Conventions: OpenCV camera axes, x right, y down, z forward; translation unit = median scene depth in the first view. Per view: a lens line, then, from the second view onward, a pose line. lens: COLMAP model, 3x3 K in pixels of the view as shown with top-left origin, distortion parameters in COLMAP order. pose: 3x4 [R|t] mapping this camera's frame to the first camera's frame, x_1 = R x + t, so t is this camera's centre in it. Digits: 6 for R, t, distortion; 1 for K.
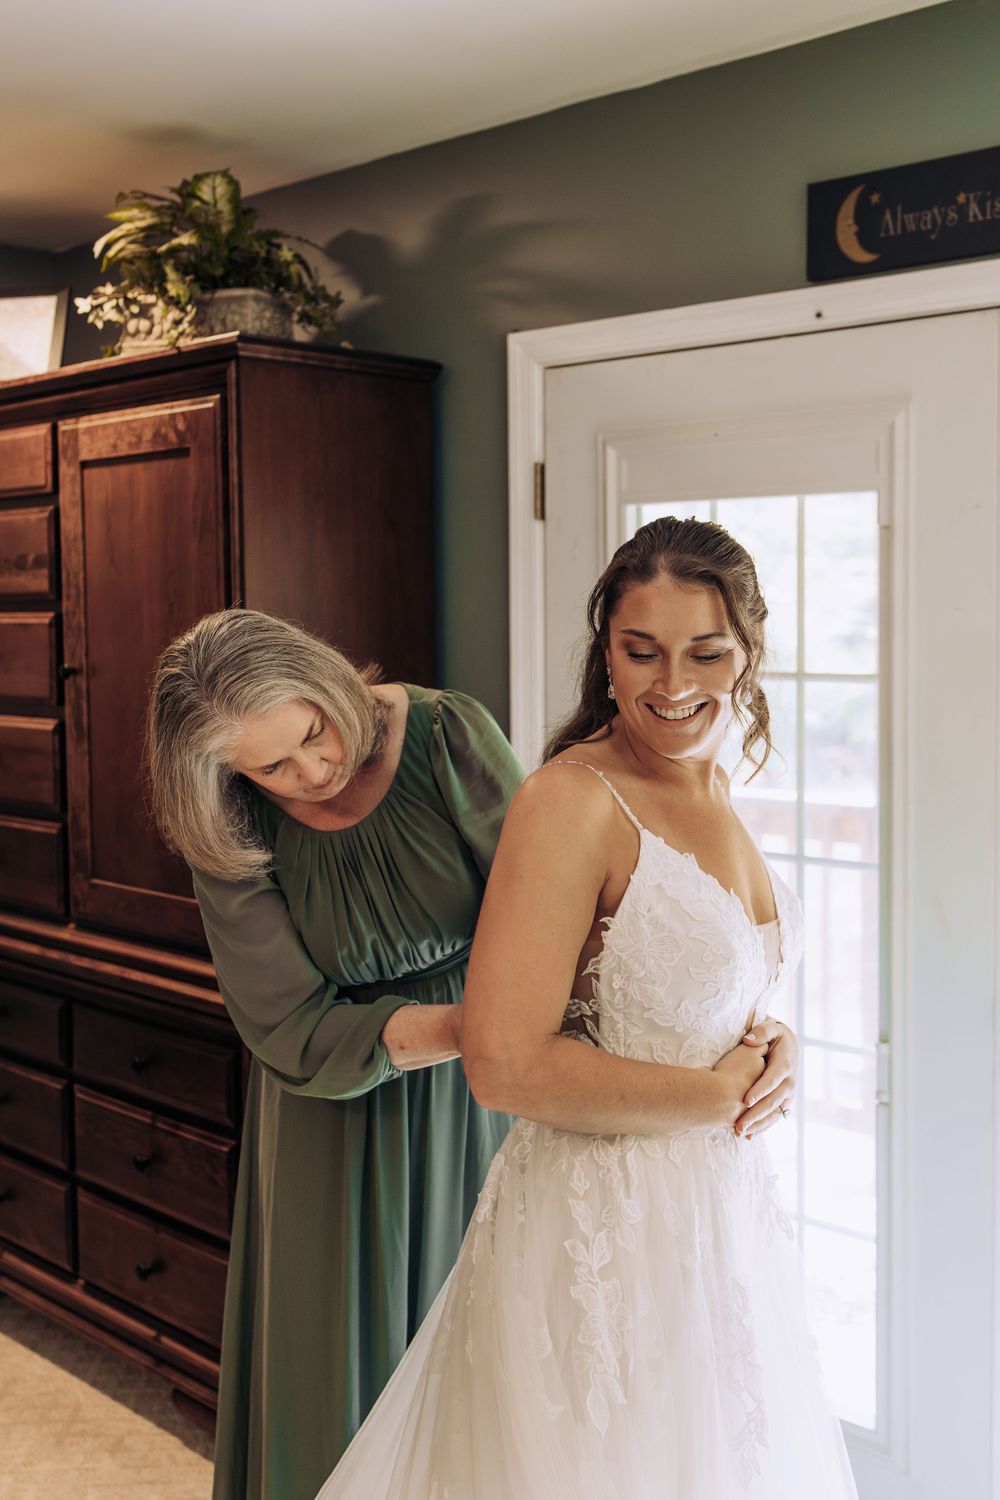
lens RADIAL K [[1578.5, 0, 513.1], [0, 1578.5, 712.3], [0, 0, 1]] dist [0.007172, 0.000000]
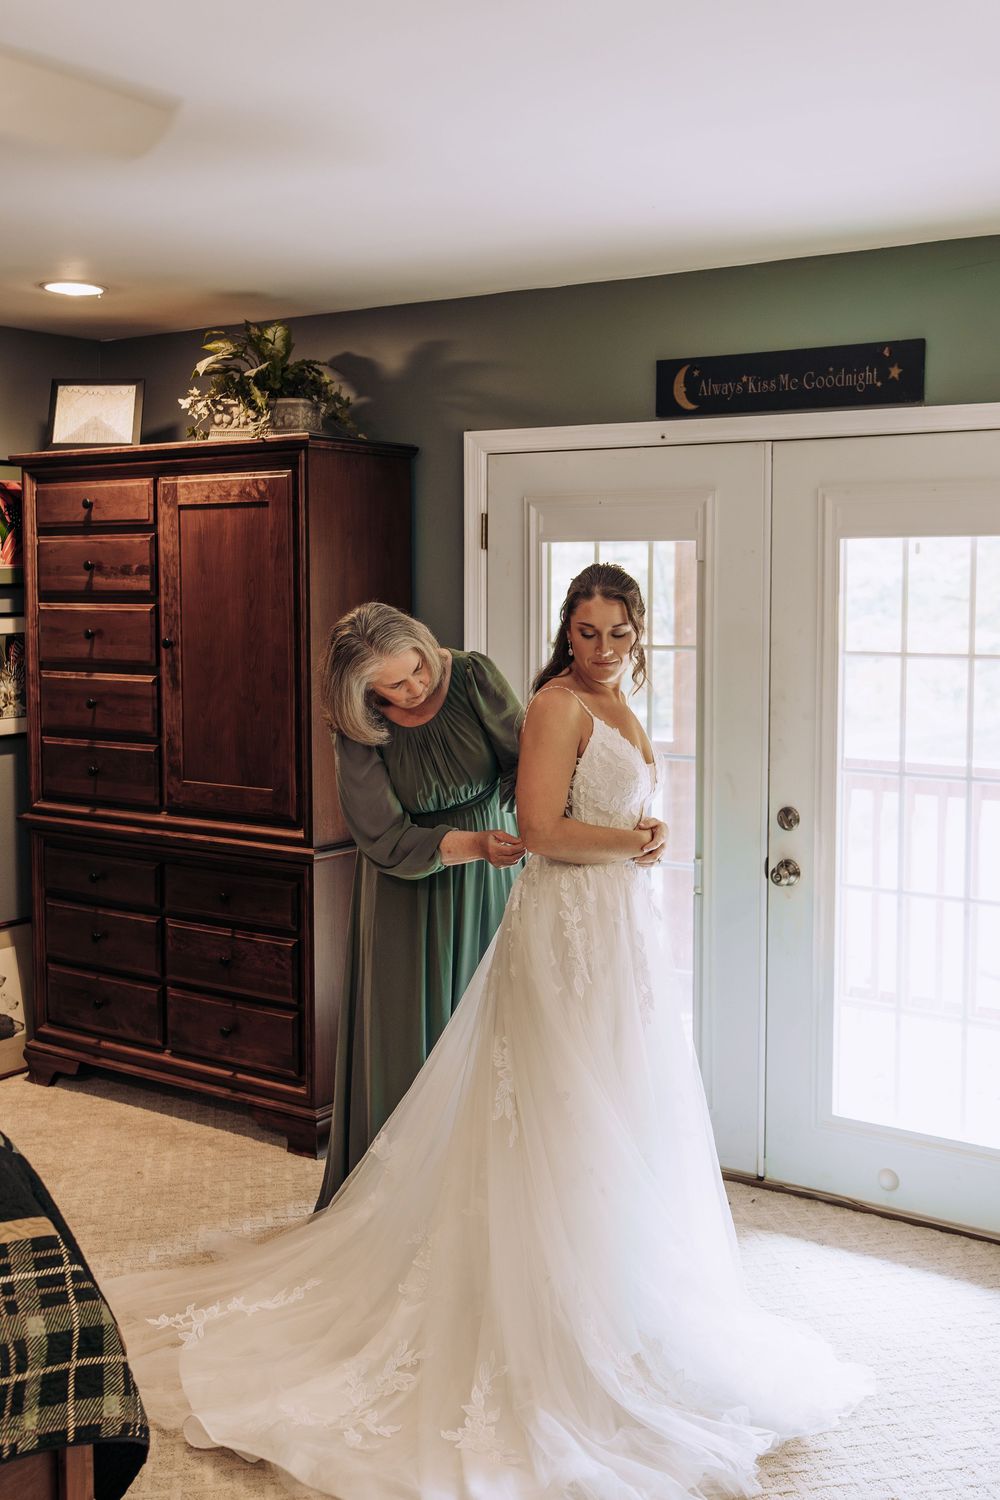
lens RADIAL K [[1578.5, 0, 507.8], [0, 1578.5, 727.9], [0, 0, 1]] dist [0.007172, 0.000000]
pose [[0.988581, -0.004775, 0.150614, -0.201238], [0.001091, 0.999698, 0.024536, 0.019720], [-0.150685, -0.024092, 0.988288, -0.586234]]
